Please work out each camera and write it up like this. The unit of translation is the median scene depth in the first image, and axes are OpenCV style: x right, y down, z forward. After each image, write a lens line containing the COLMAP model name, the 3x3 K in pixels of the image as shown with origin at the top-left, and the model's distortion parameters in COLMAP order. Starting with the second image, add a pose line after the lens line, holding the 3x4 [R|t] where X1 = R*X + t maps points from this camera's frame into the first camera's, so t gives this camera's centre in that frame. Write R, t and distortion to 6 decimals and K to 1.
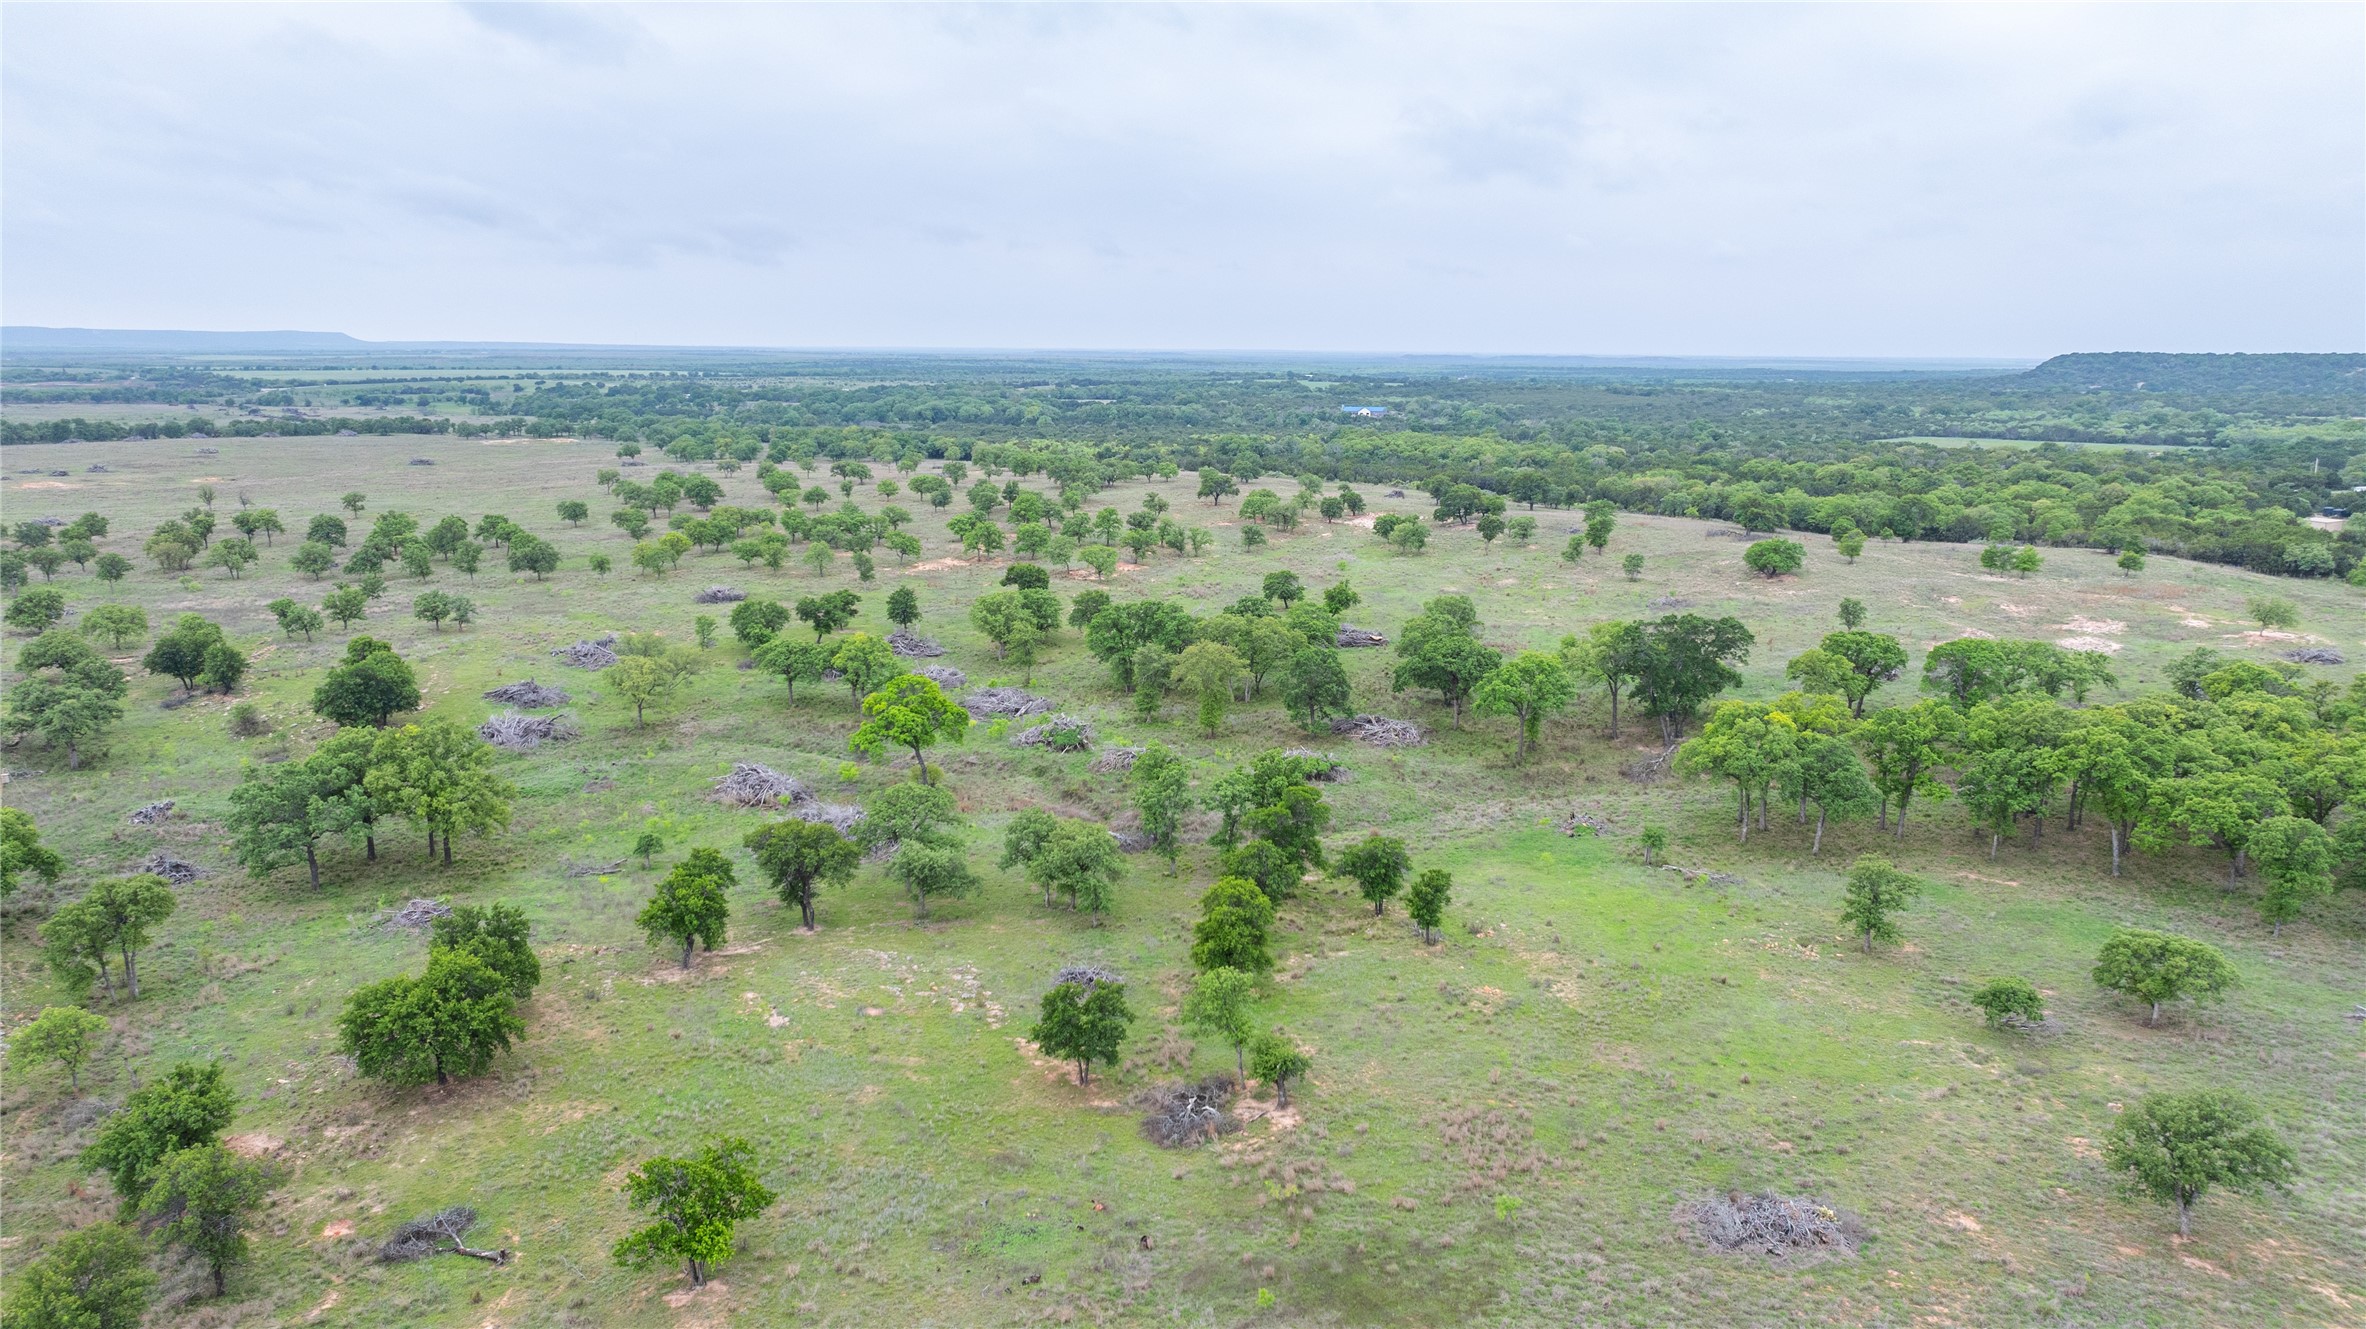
lens RADIAL K [[1722.5, 0, 1167.3], [0, 1722.5, 663.5], [0, 0, 1]] dist [-0.005296, 0.000306]
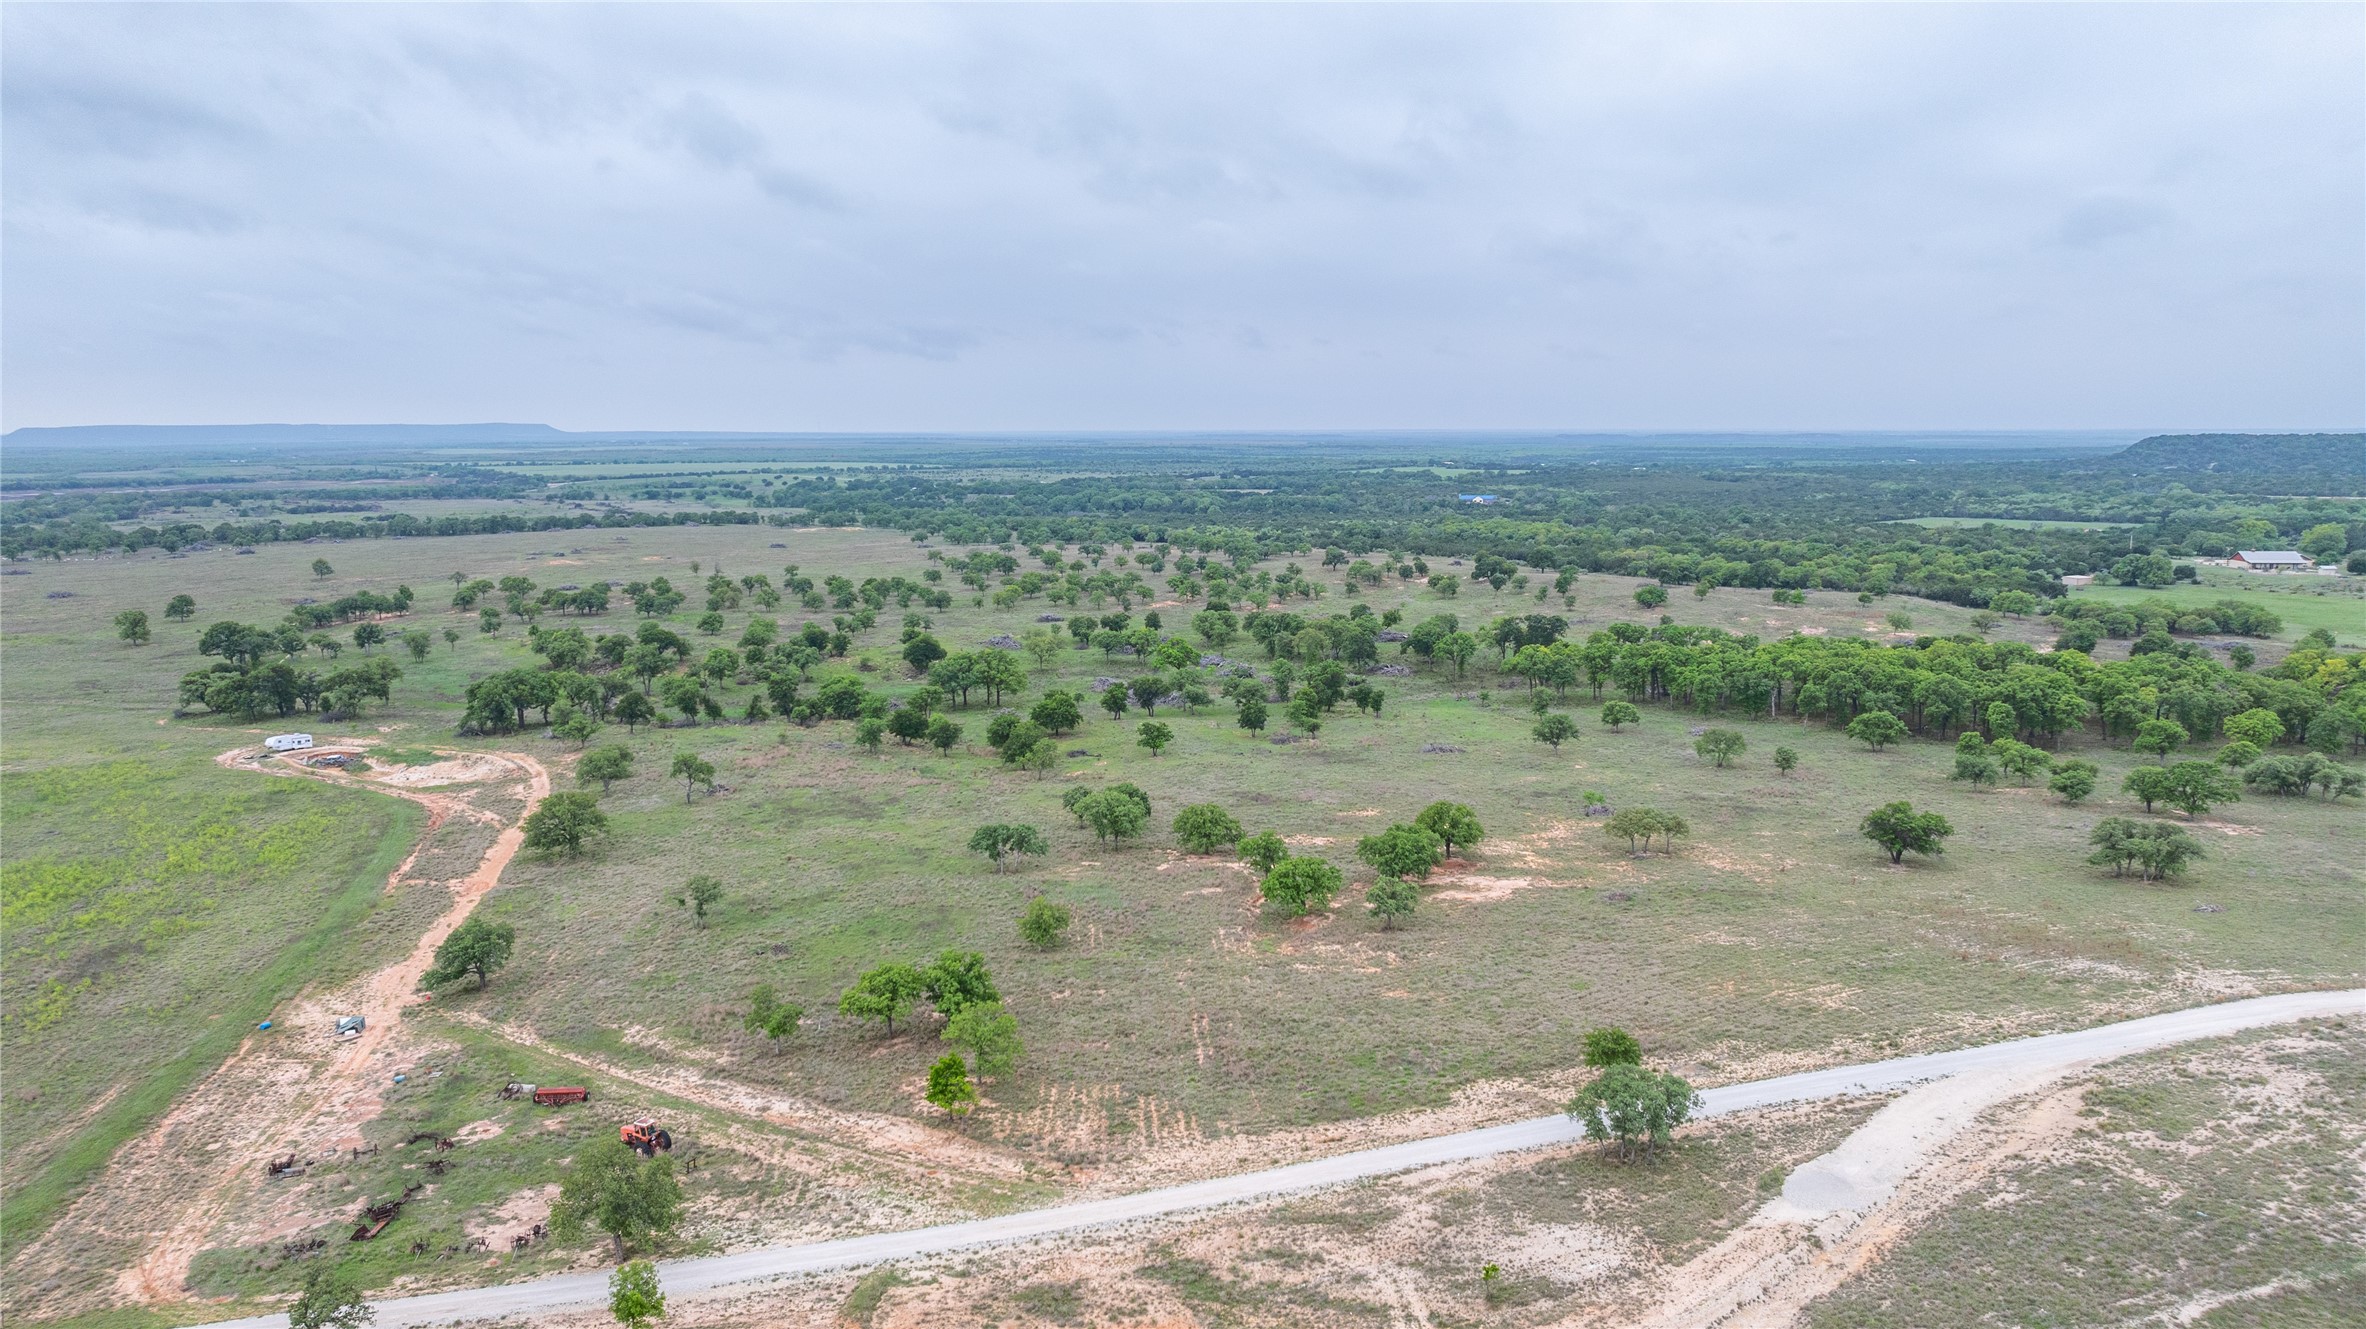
lens RADIAL K [[1757.5, 0, 1204.9], [0, 1757.5, 654.8], [0, 0, 1]] dist [0.004406, 0.007722]
pose [[0.997567, -0.001521, -0.069692, 0.020422], [-0.002095, 0.998656, -0.051790, 0.059216], [0.069677, 0.051811, 0.996223, -0.520325]]
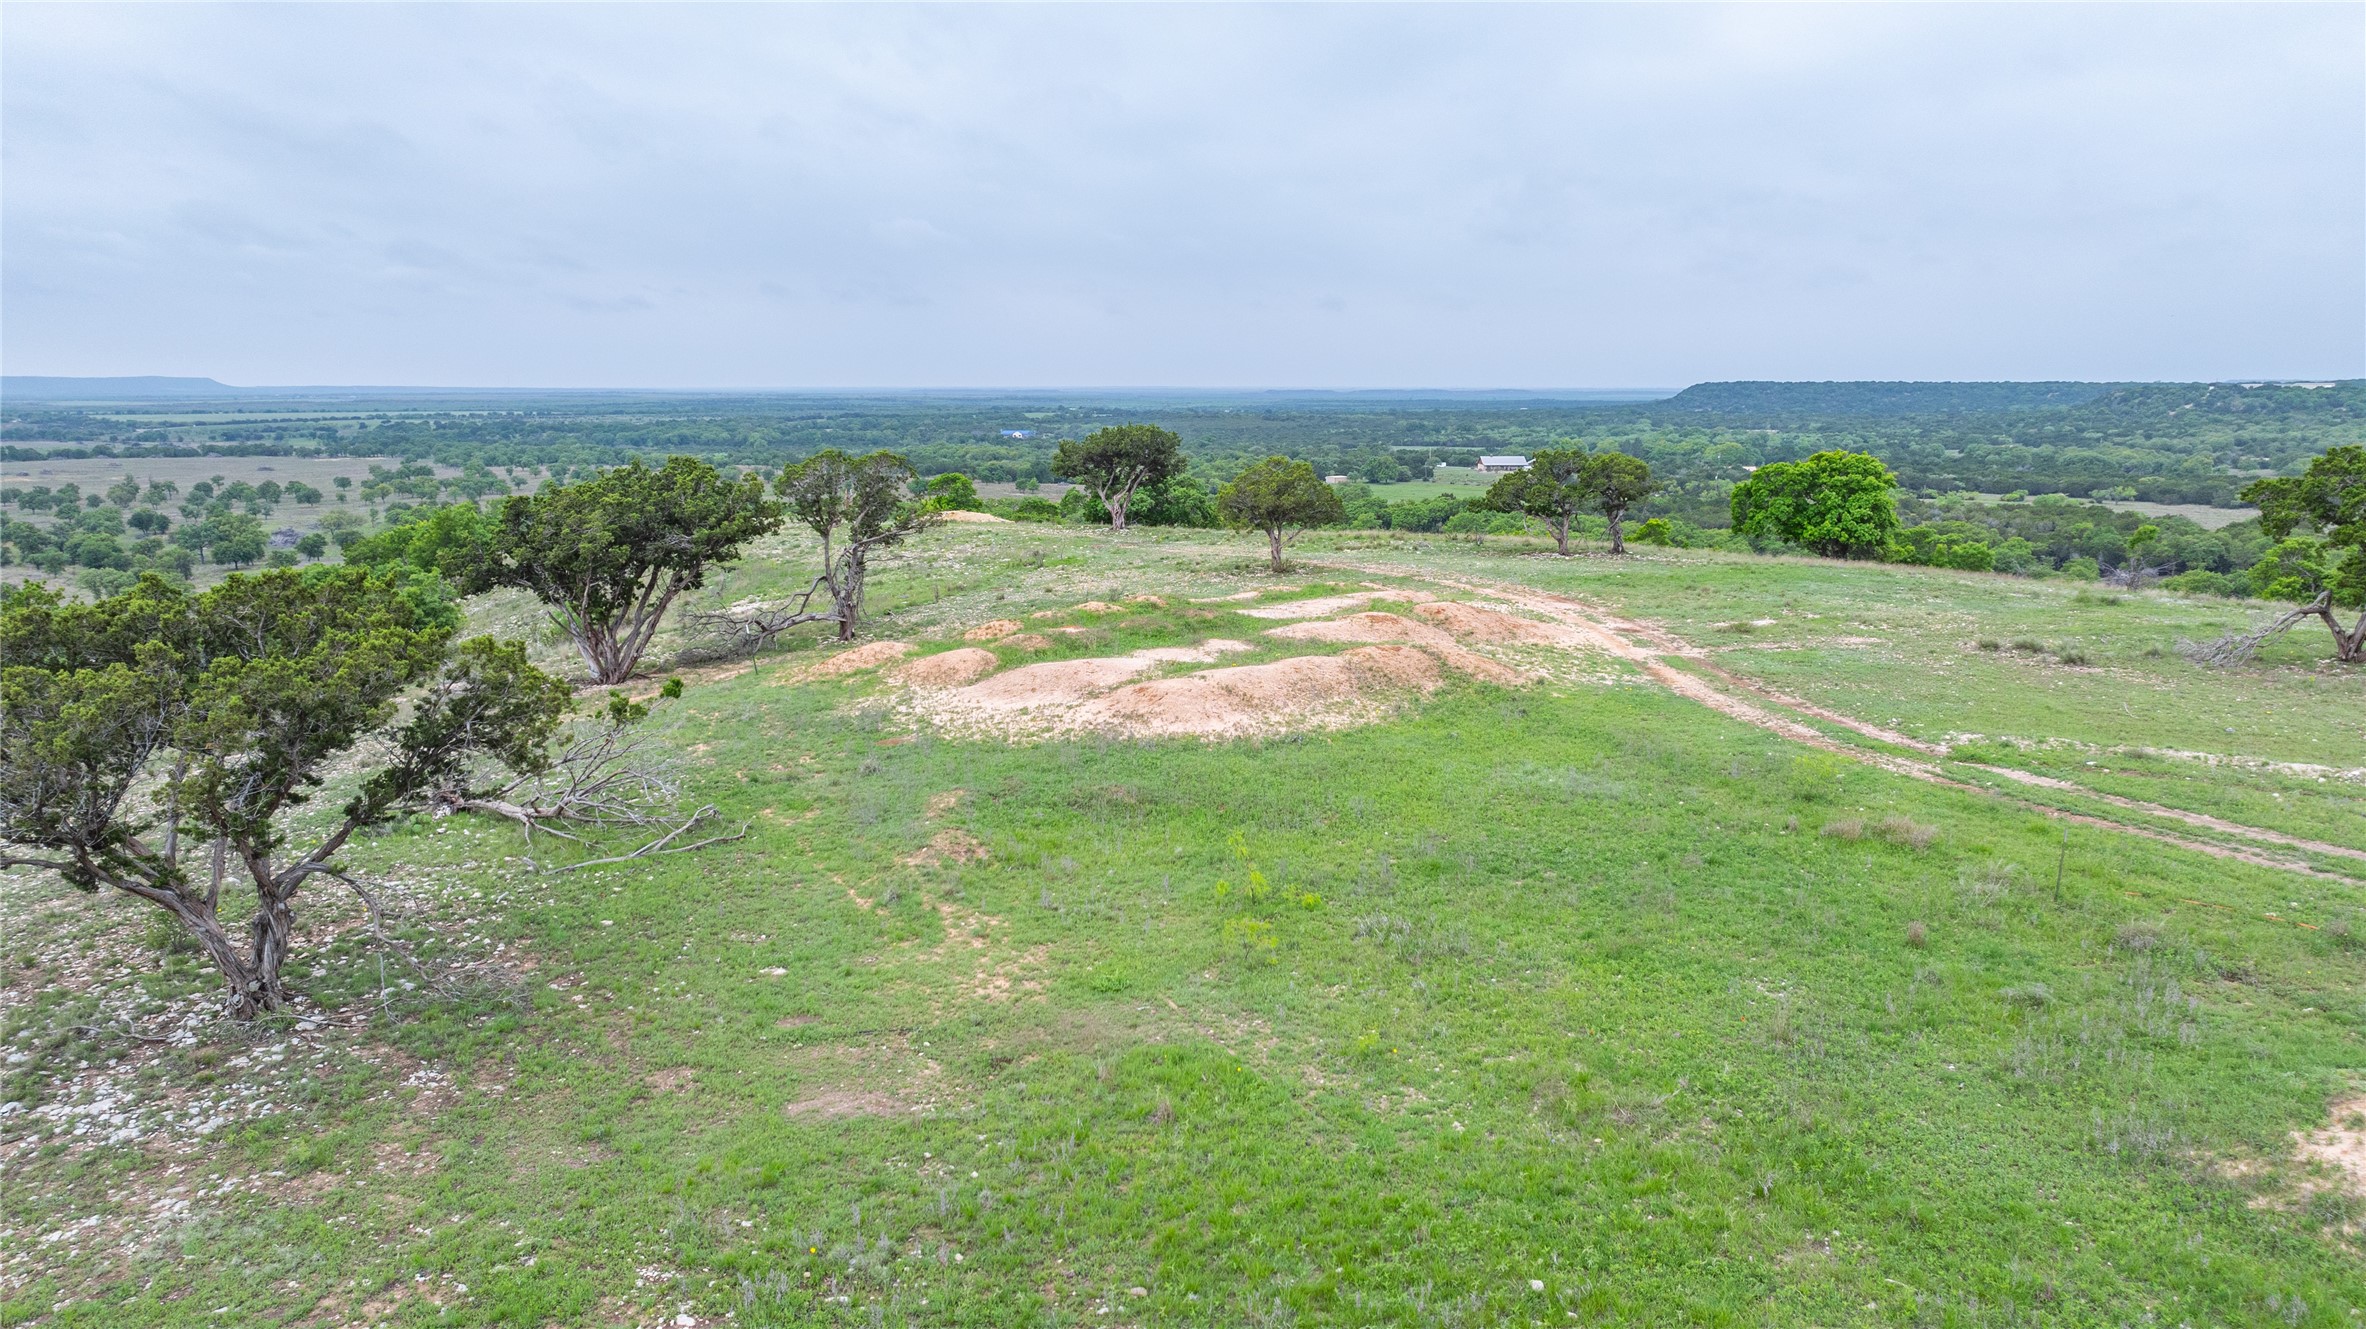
lens RADIAL K [[1757.5, 0, 1204.9], [0, 1757.5, 654.8], [0, 0, 1]] dist [0.004406, 0.007722]
pose [[0.997589, -0.020246, 0.066377, 0.364207], [0.022152, 0.999360, -0.028097, 0.139107], [-0.065765, 0.029499, 0.997399, -0.758737]]
